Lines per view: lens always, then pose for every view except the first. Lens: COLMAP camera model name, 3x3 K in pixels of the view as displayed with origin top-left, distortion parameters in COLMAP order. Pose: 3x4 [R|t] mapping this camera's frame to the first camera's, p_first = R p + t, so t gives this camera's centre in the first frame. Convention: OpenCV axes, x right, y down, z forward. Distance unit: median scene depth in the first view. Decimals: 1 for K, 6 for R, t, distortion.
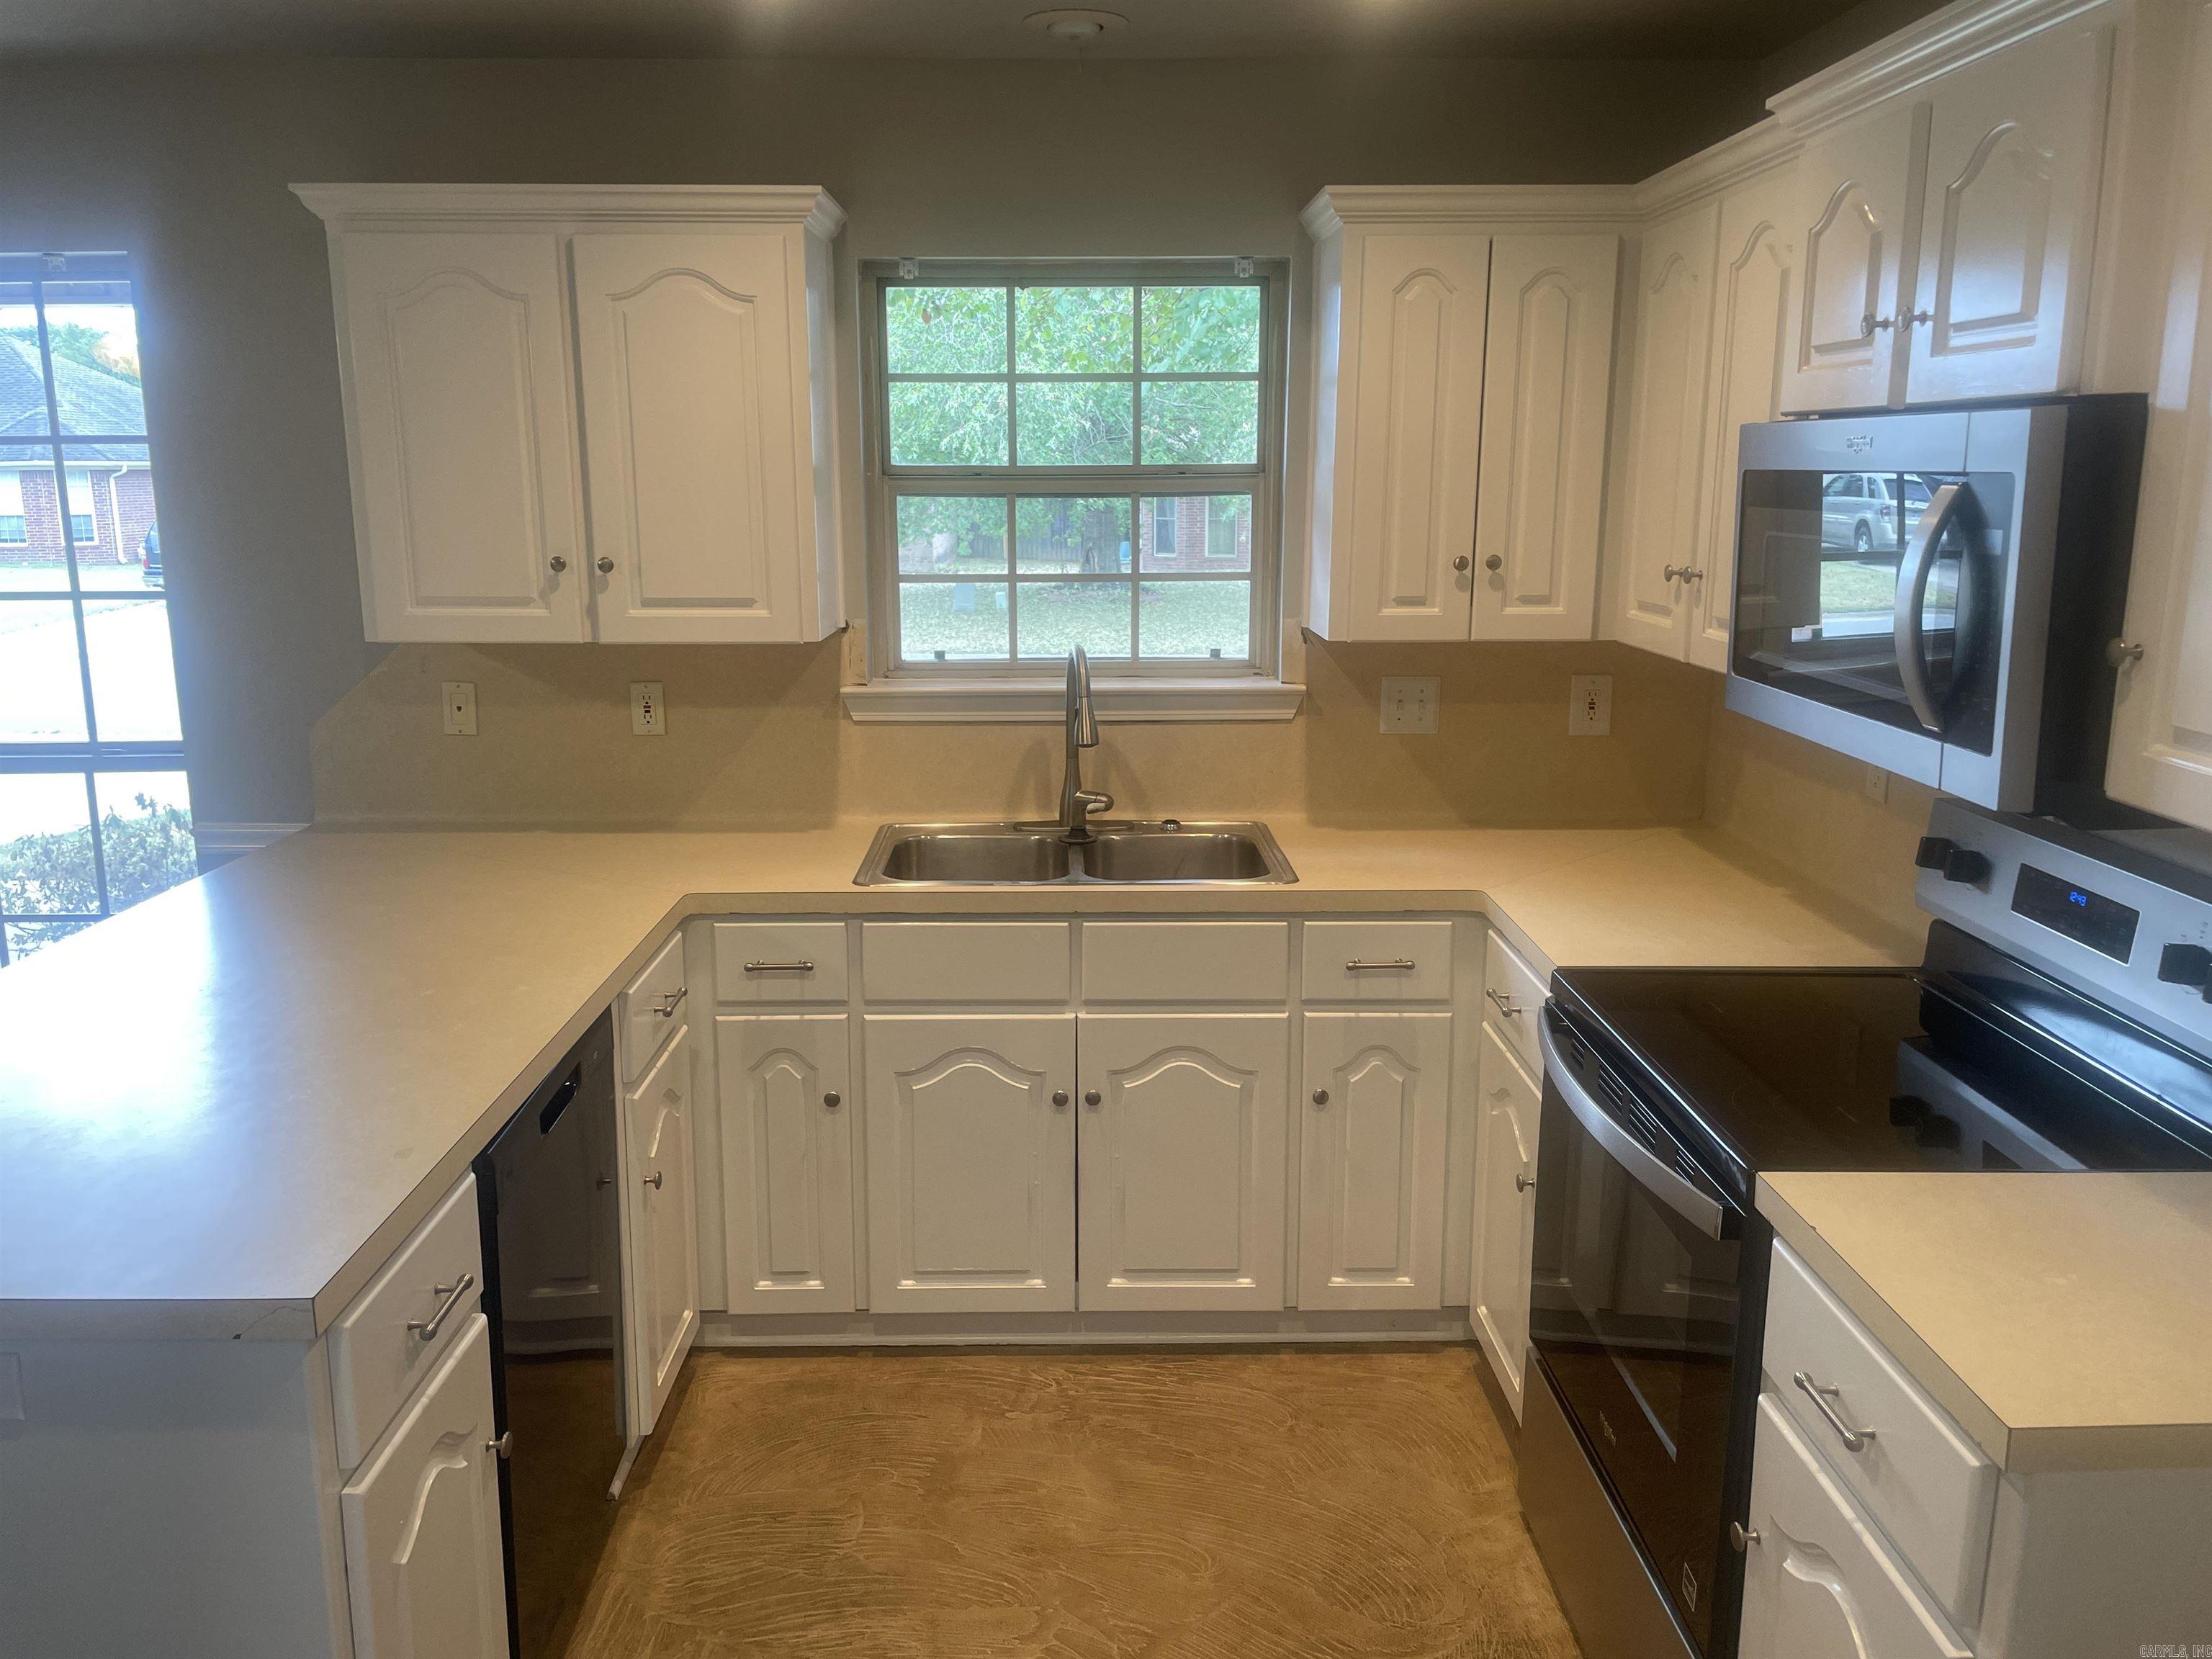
lens RADIAL K [[1671.0, 0, 1101.5], [0, 1671.0, 796.0], [0, 0, 1]] dist [0.090833, -0.106960]
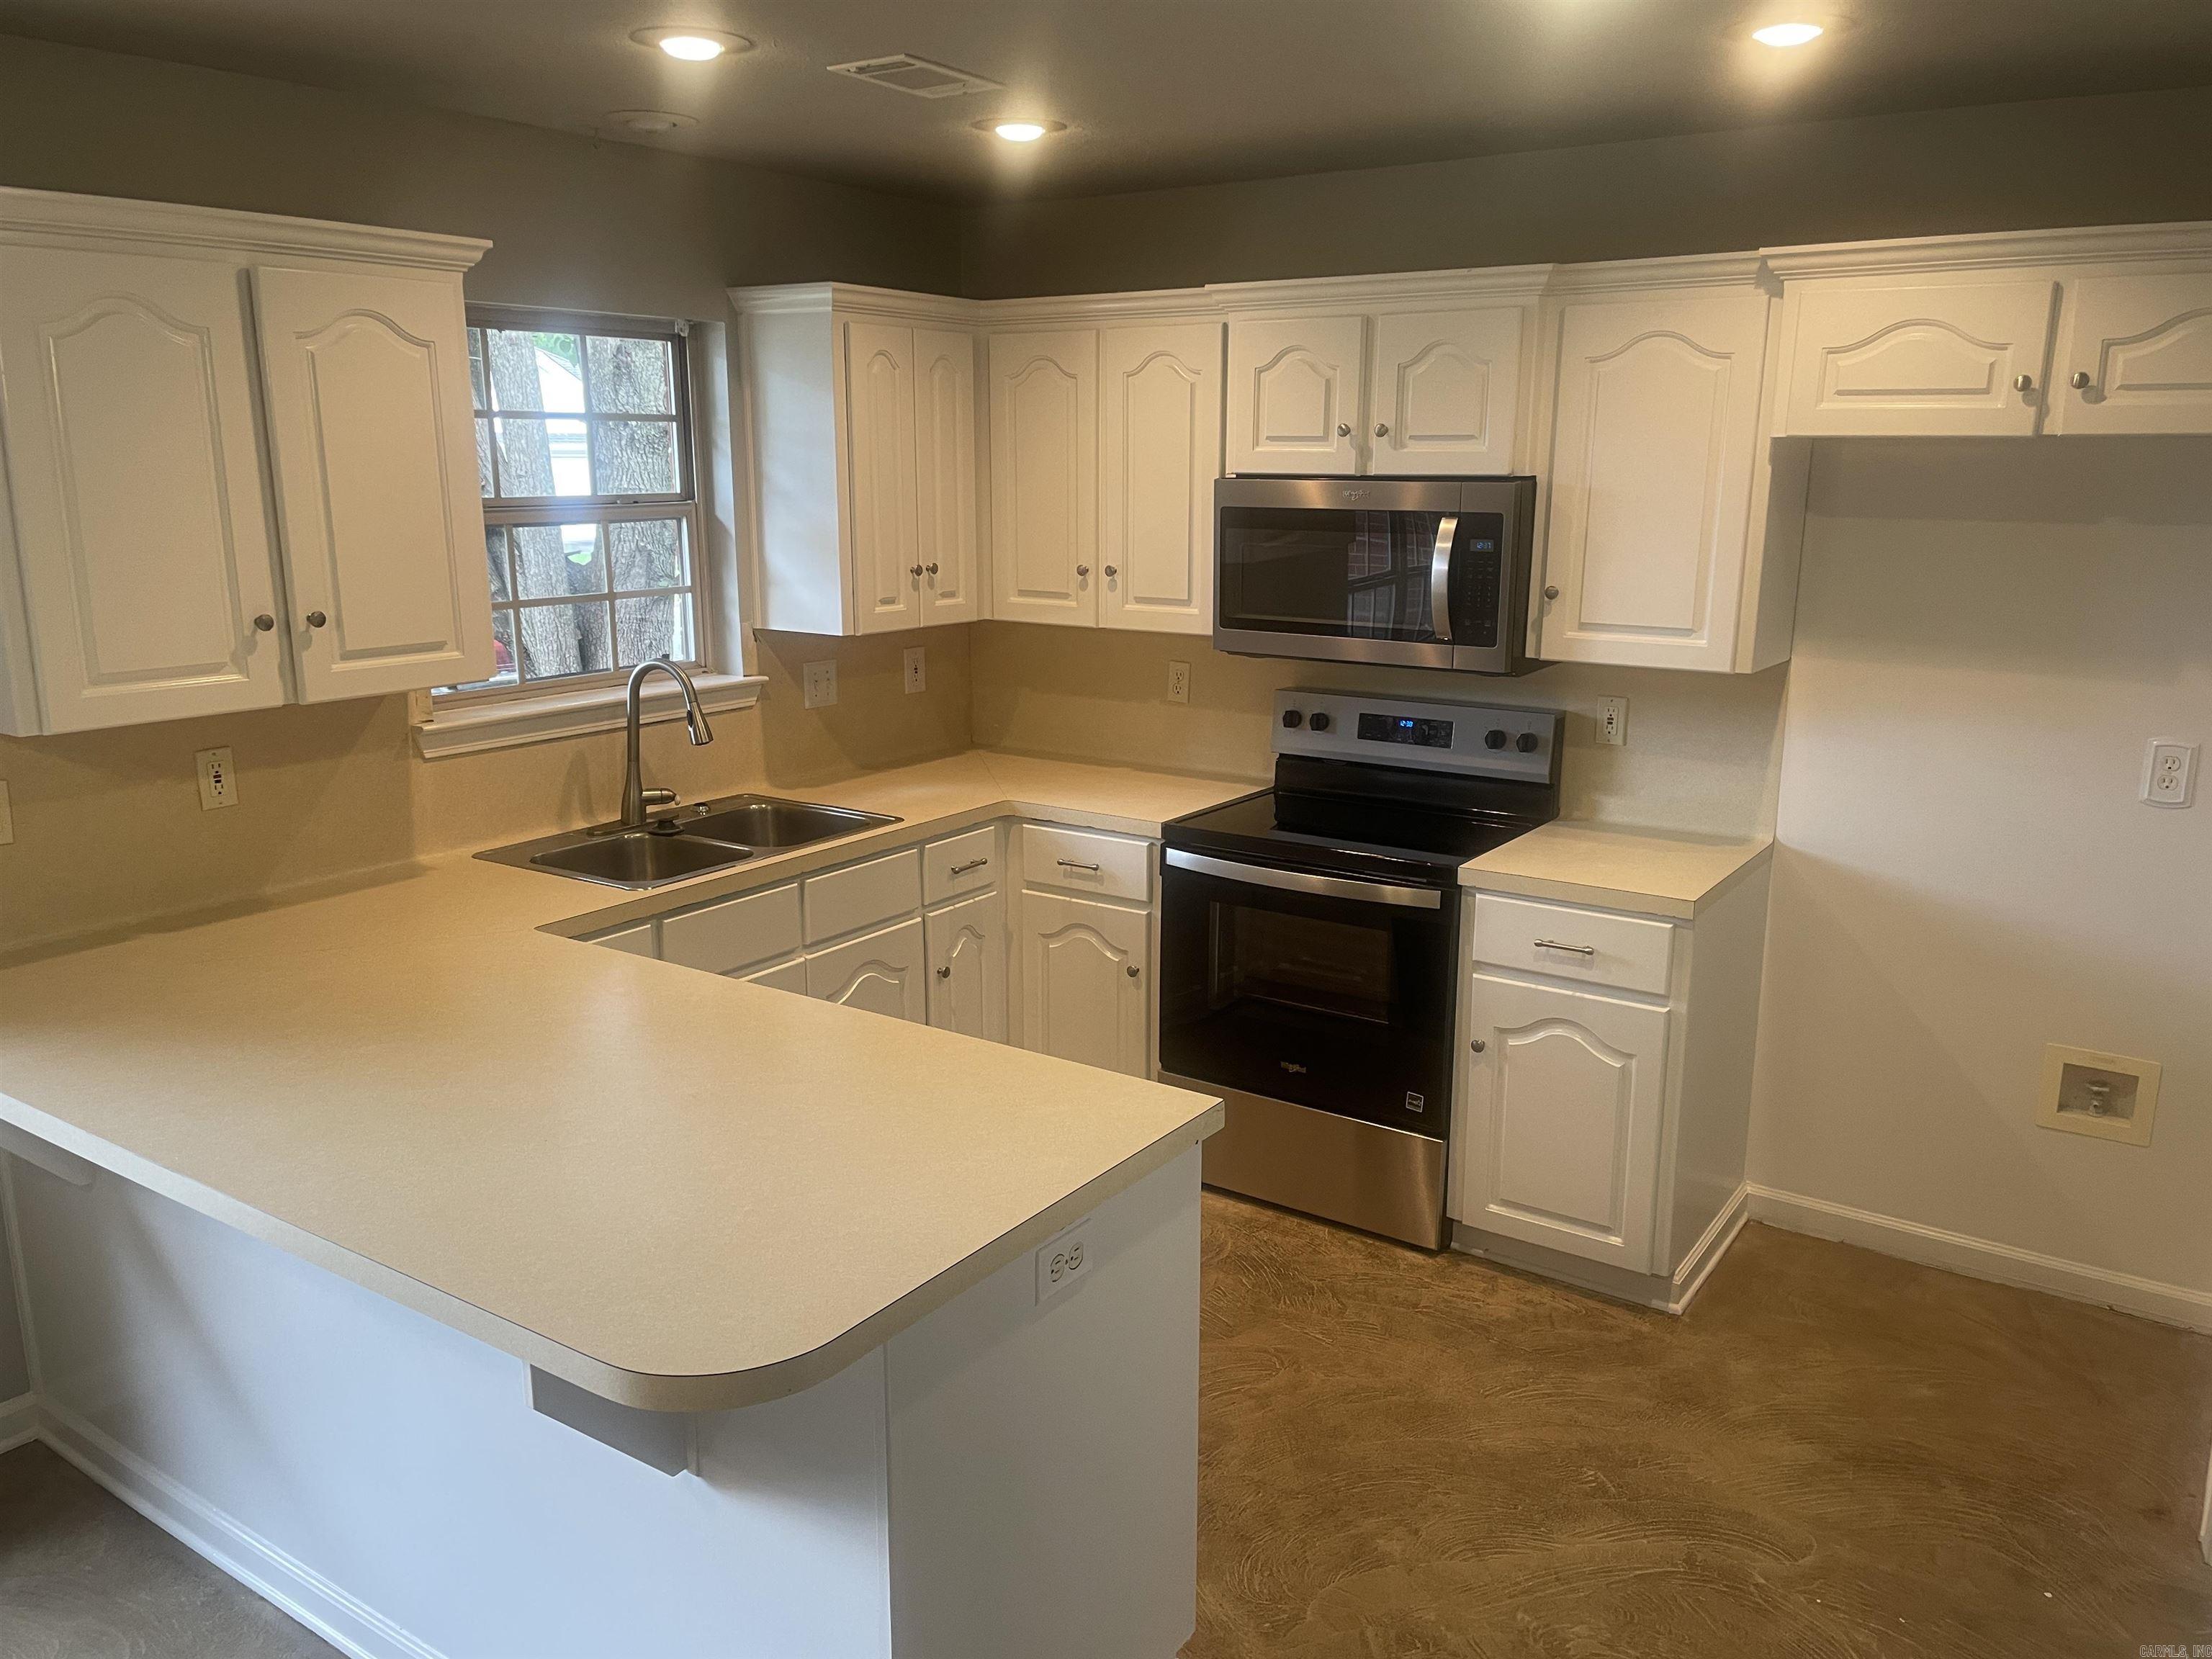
lens RADIAL K [[1672.5, 0, 1115.9], [0, 1672.5, 816.6], [0, 0, 1]] dist [0.098966, -0.124302]
pose [[0.571667, -0.172948, 0.802051, -0.805333], [0.153599, 0.982808, 0.102446, -0.056761], [-0.805980, 0.064630, 0.588403, 0.089266]]
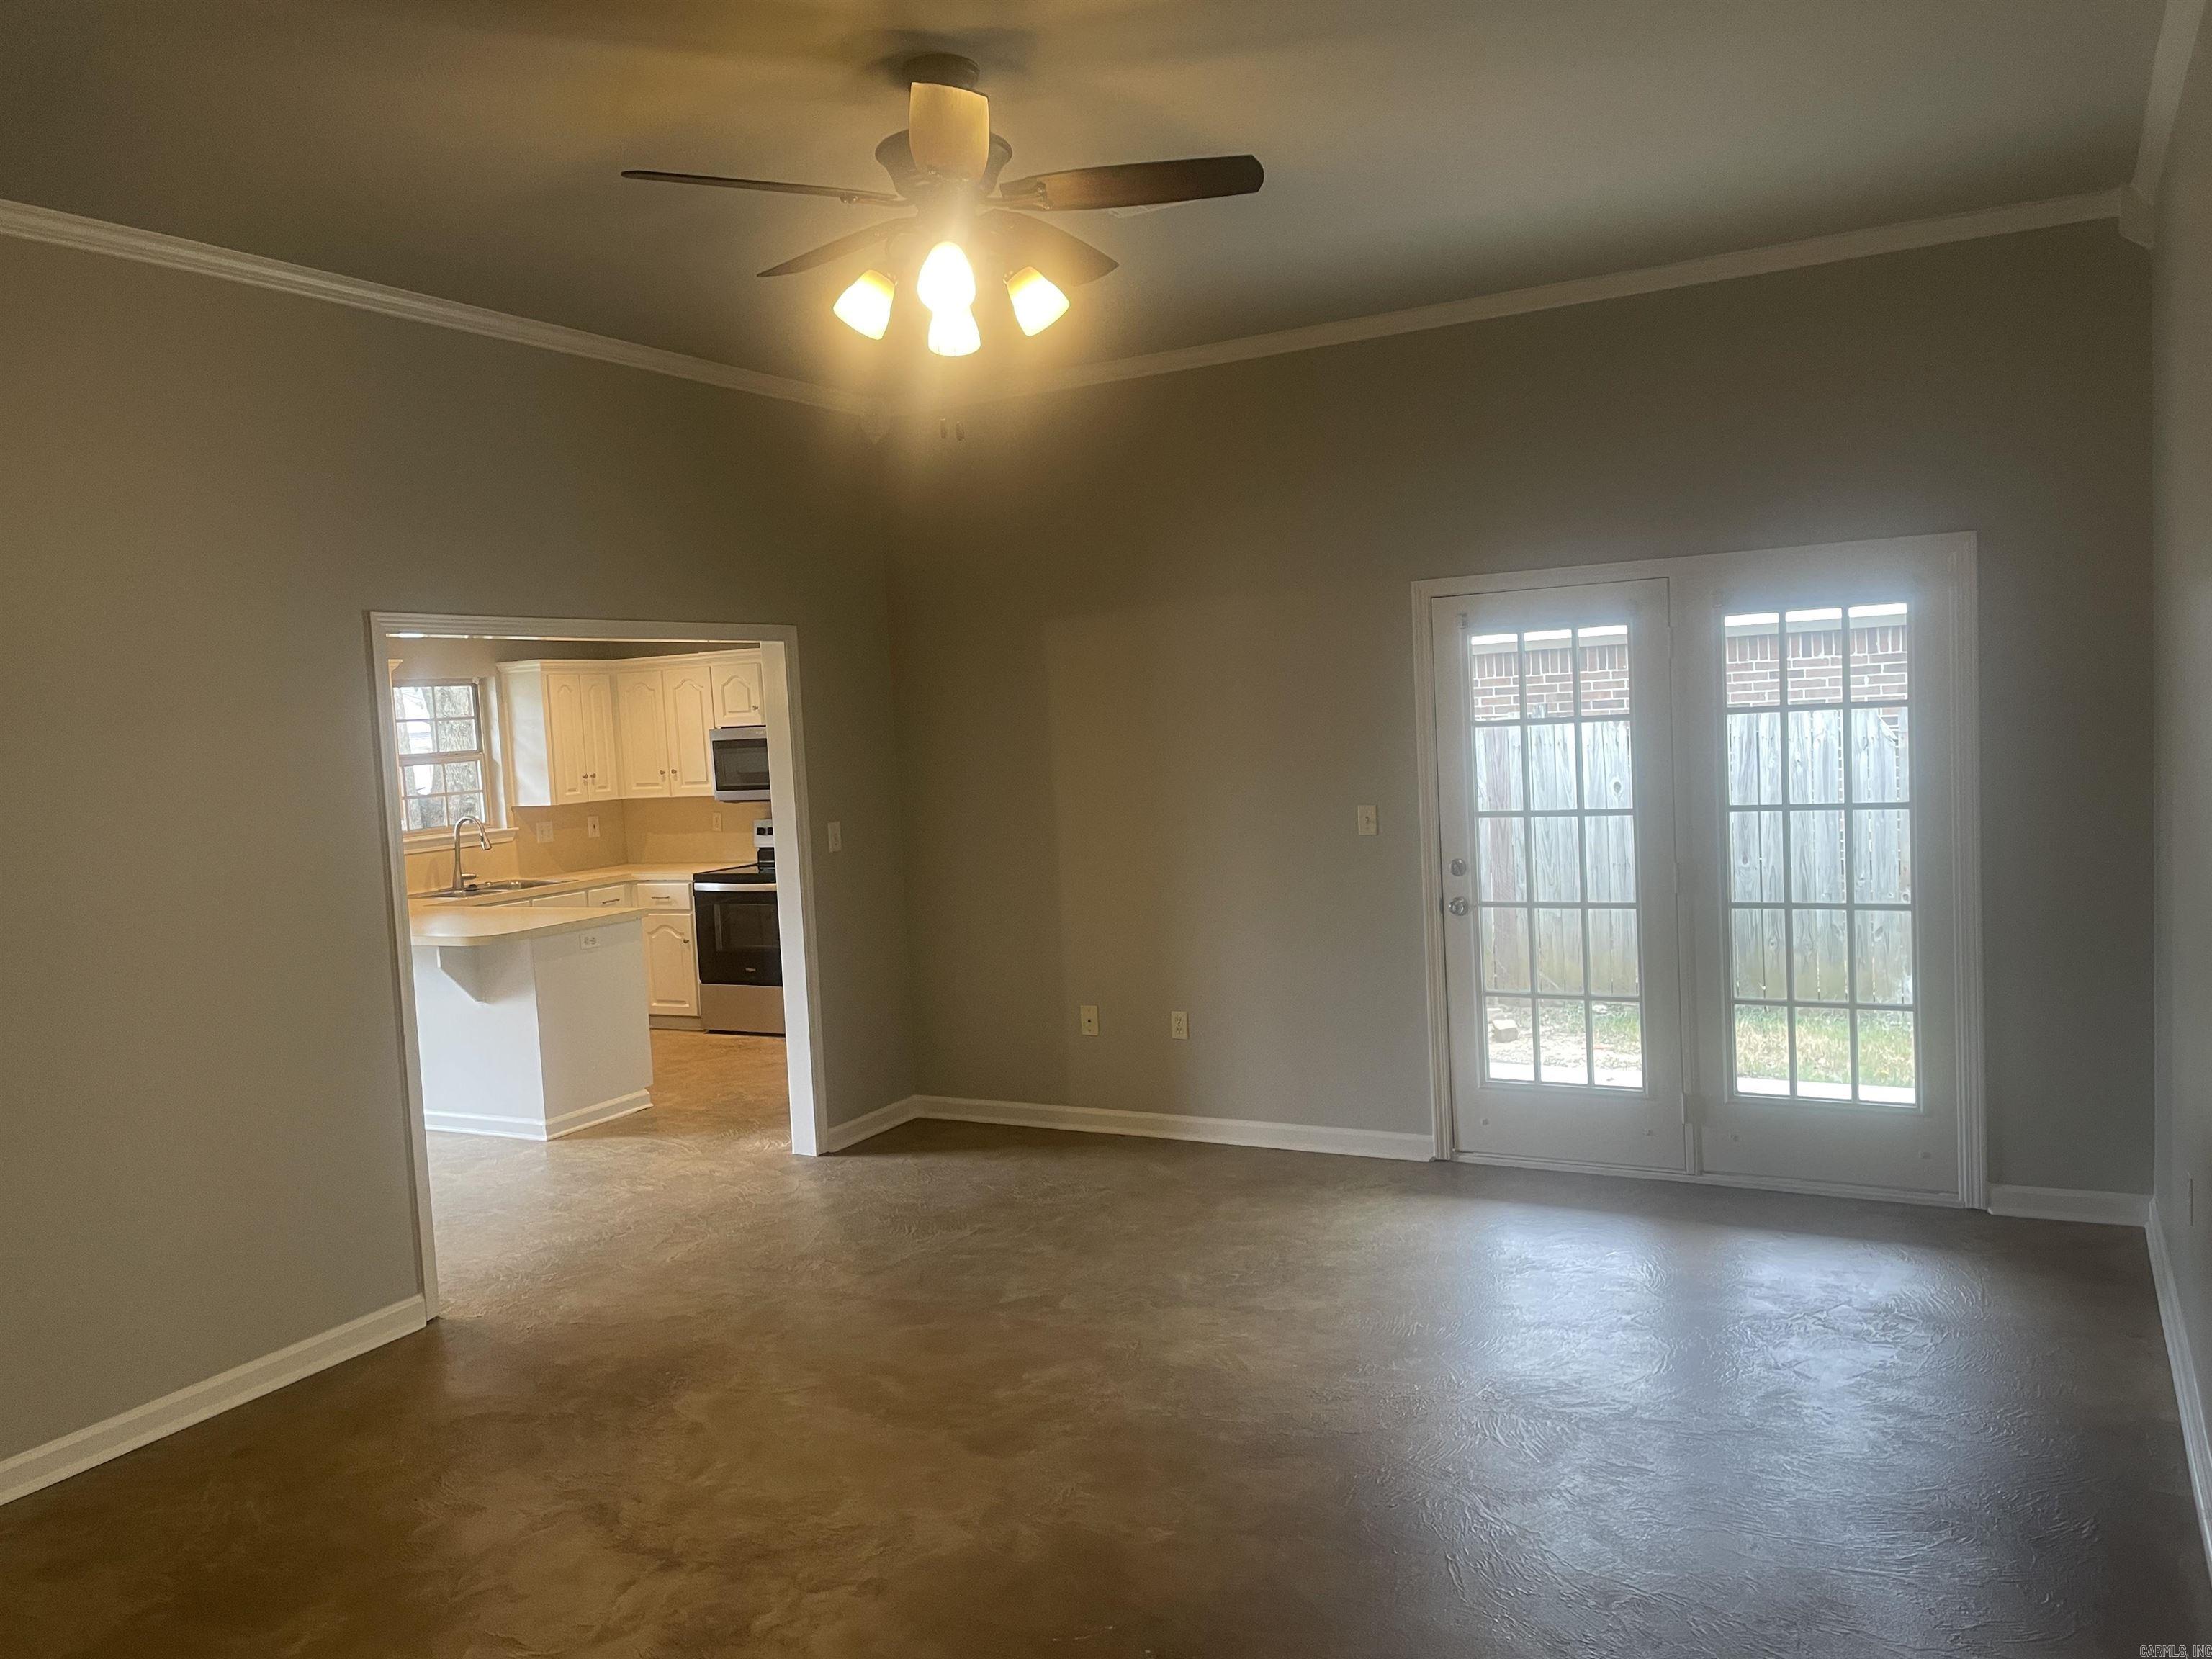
lens RADIAL K [[1672.5, 0, 1115.9], [0, 1672.5, 816.6], [0, 0, 1]] dist [0.098966, -0.124302]
pose [[0.476772, -0.081306, 0.875259, -2.011214], [0.220383, 0.974968, -0.029479, 0.235360], [-0.850953, 0.206947, 0.482755, -1.285603]]
